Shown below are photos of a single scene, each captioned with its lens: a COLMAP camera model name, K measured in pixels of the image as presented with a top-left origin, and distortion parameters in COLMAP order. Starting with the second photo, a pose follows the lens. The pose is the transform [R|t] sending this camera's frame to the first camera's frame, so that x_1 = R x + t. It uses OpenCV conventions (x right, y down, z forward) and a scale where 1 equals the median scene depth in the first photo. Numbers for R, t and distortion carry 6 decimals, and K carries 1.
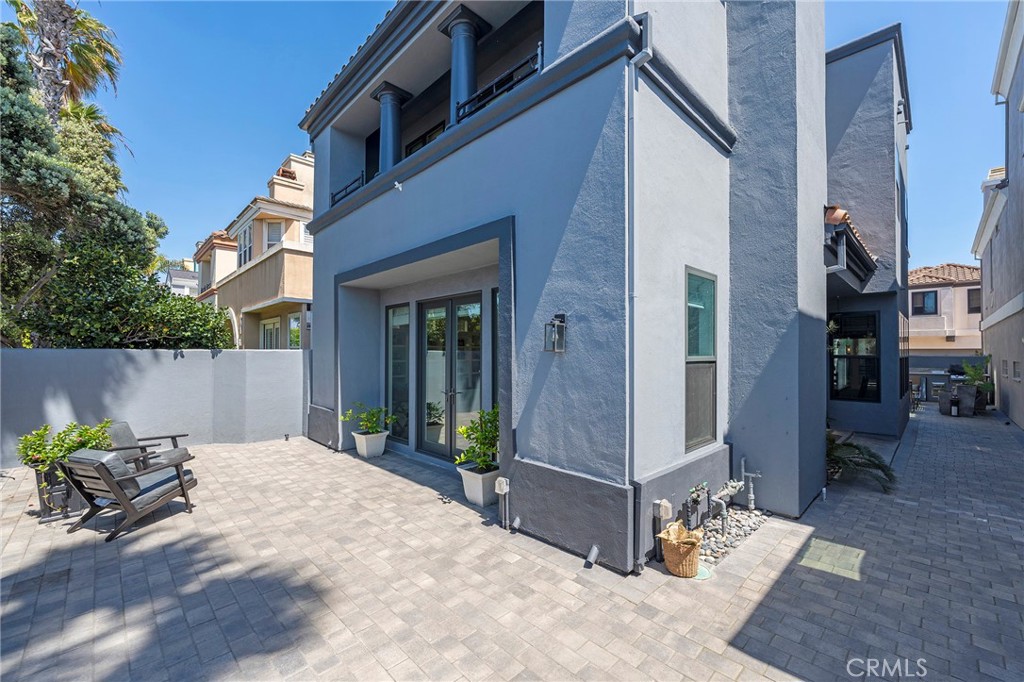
lens RADIAL K [[415.7, 0, 512.3], [0, 415.7, 348.1], [0, 0, 1]] dist [0.000036, 0.000026]
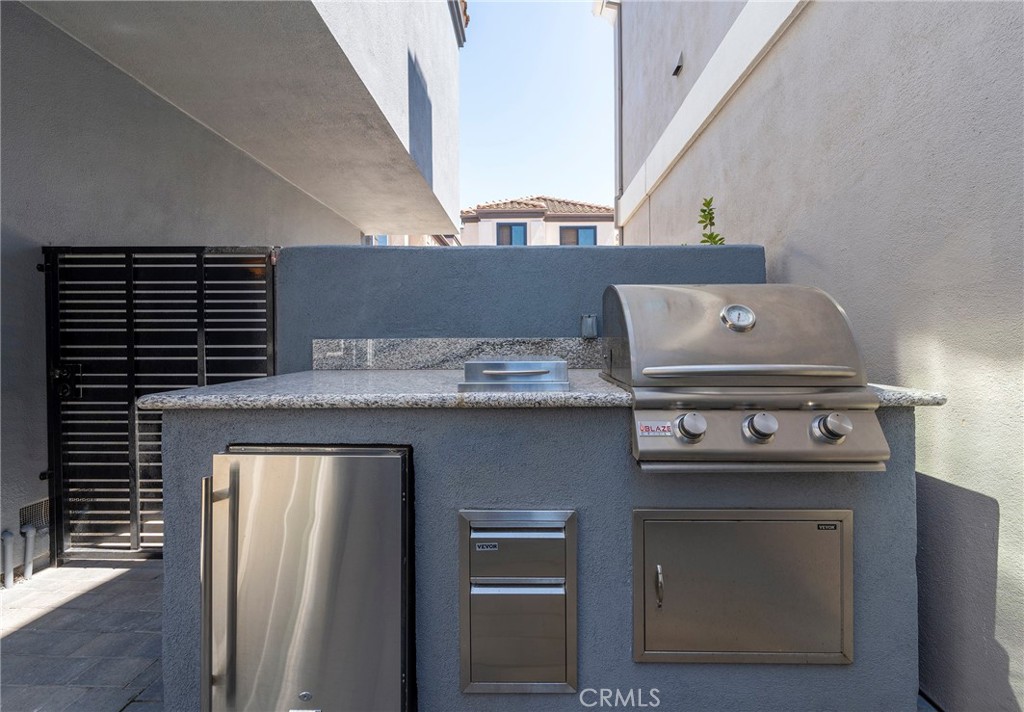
lens RADIAL K [[442.7, 0, 523.9], [0, 442.7, 335.8], [0, 0, 1]] dist [-0.000305, -0.000086]
pose [[0.704717, 0.002218, 0.709485, 0.559965], [-0.001923, 0.999997, -0.001216, 0.029628], [-0.709485, -0.000507, 0.704720, 0.546205]]
